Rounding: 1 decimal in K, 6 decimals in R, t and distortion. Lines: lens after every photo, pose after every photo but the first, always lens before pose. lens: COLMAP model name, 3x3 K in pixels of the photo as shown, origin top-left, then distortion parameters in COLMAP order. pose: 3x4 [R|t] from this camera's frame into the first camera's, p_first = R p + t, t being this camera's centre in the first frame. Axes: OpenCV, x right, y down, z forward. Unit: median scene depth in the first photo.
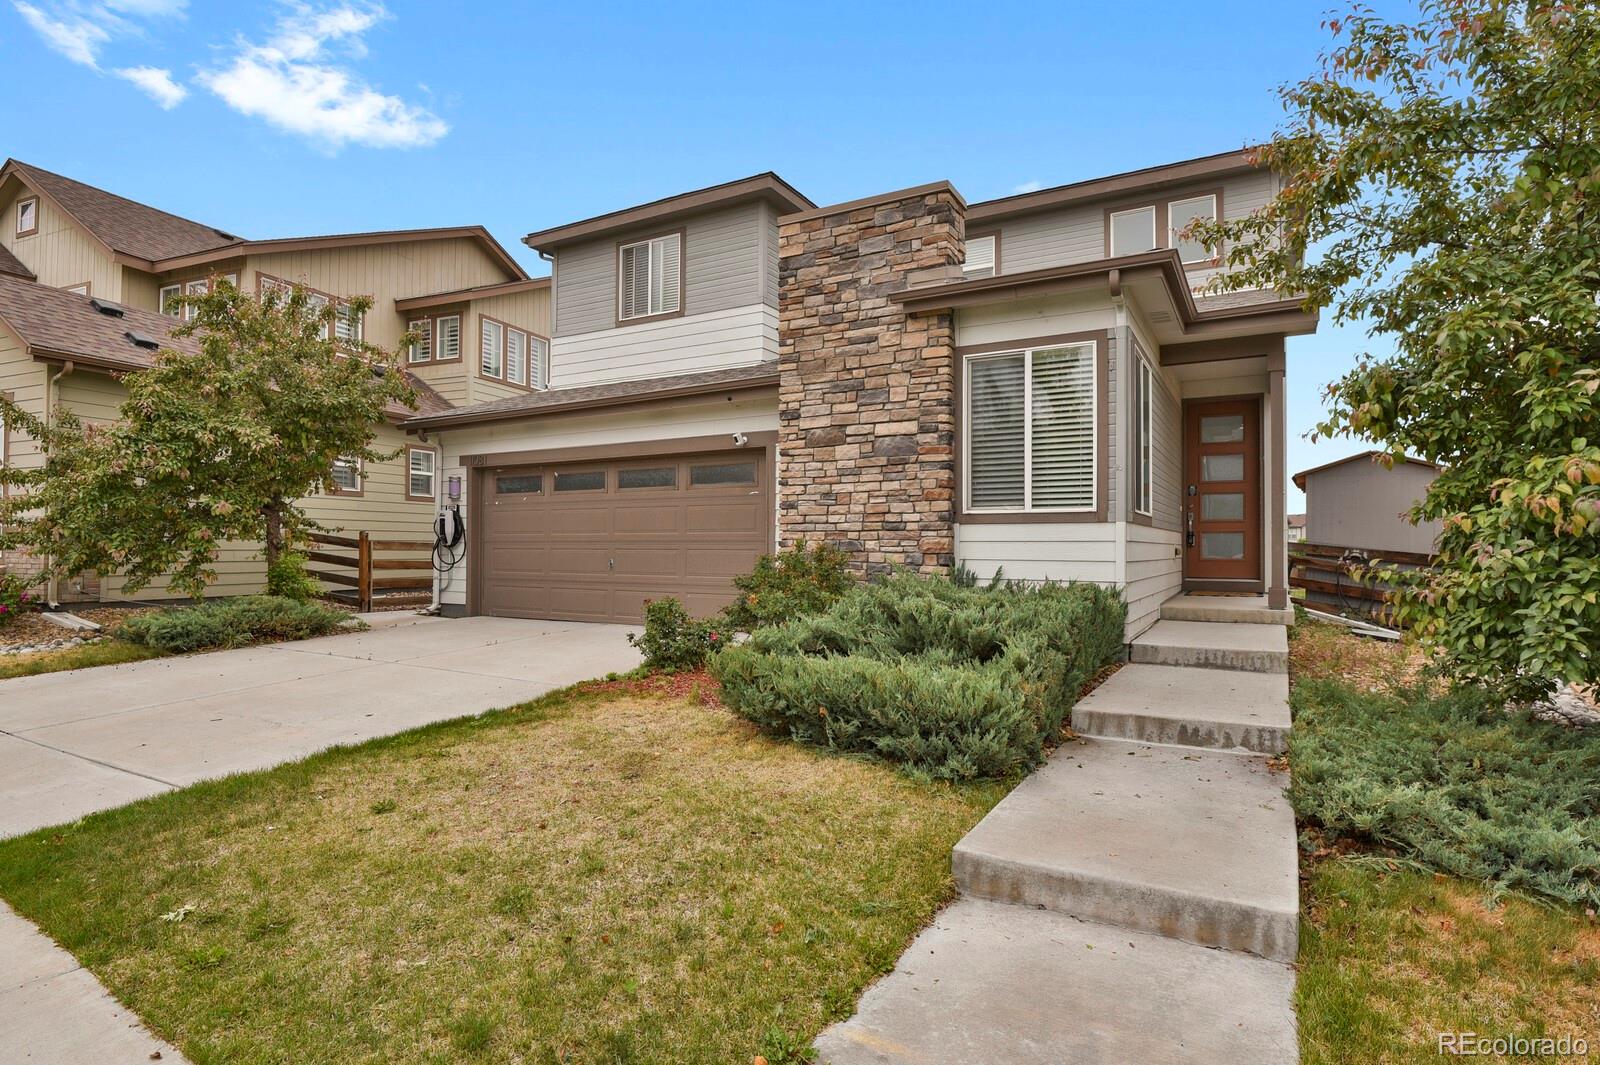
lens RADIAL K [[806.6, 0, 800.0], [0, 806.6, 532.5], [0, 0, 1]] dist [-0.016545, -0.000262]
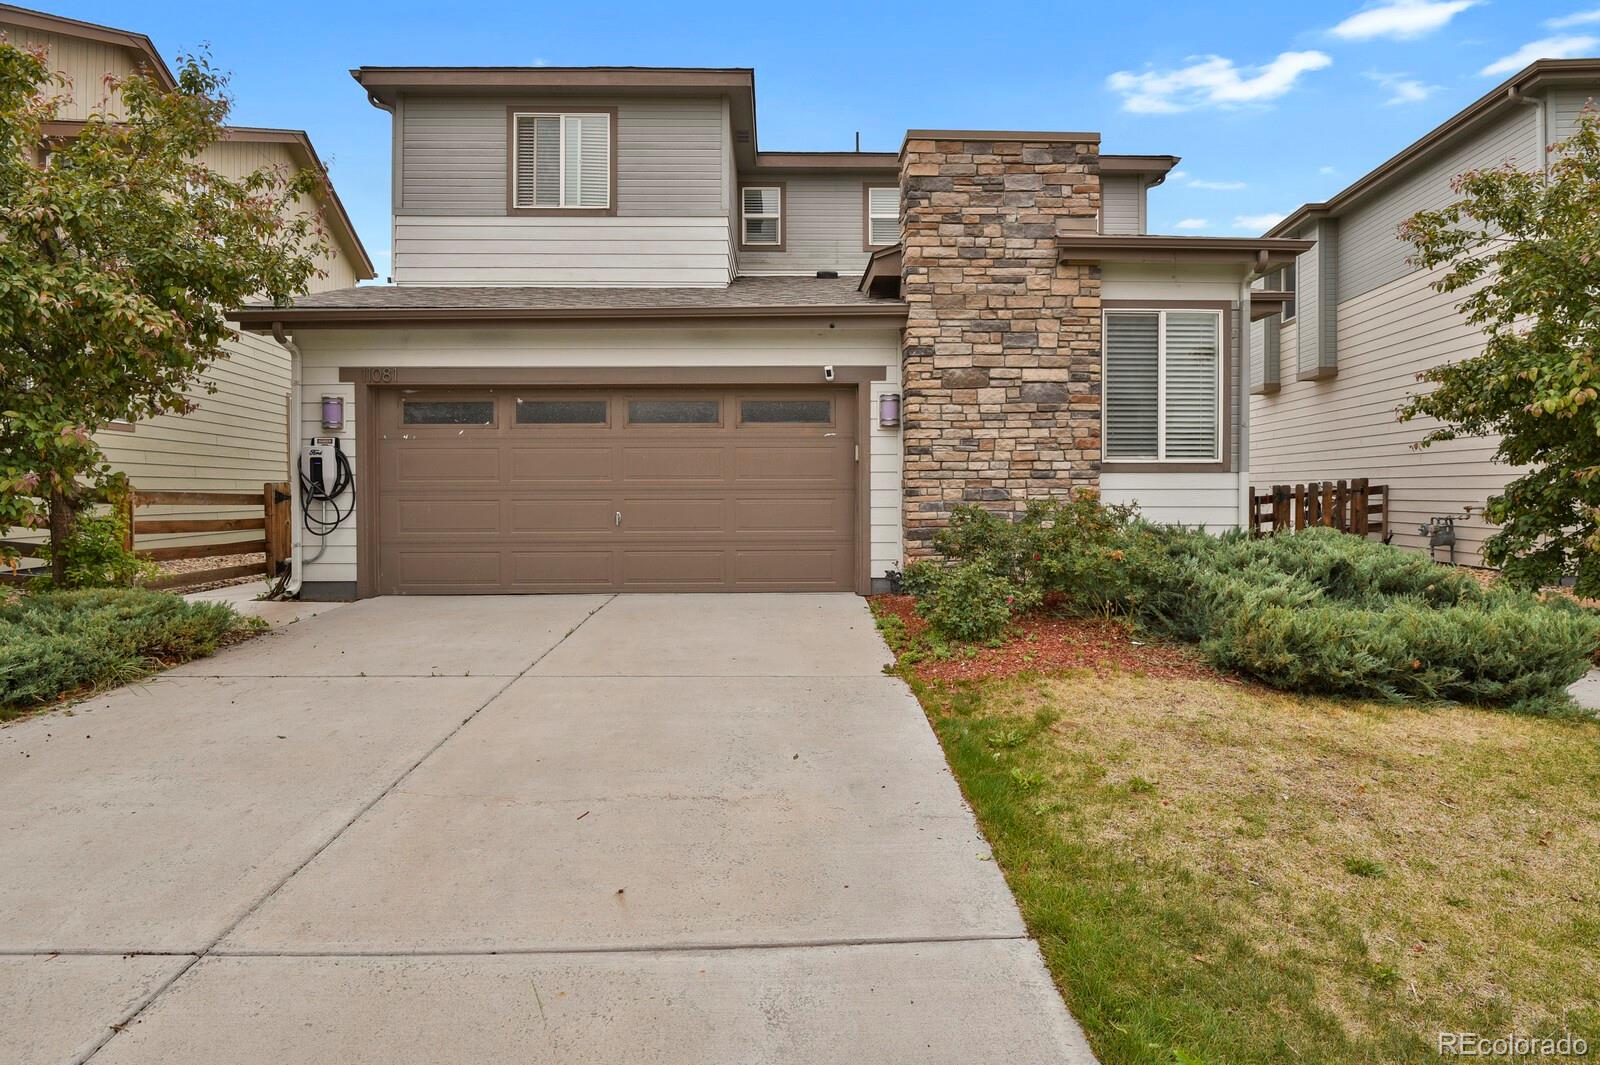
lens RADIAL K [[791.7, 0, 798.8], [0, 791.7, 499.7], [0, 0, 1]] dist [-0.028552, 0.019292]
pose [[0.860506, -0.011024, 0.509320, -0.607315], [-0.003873, 0.999595, 0.028179, -0.002584], [-0.509425, -0.026221, 0.860116, 0.306942]]
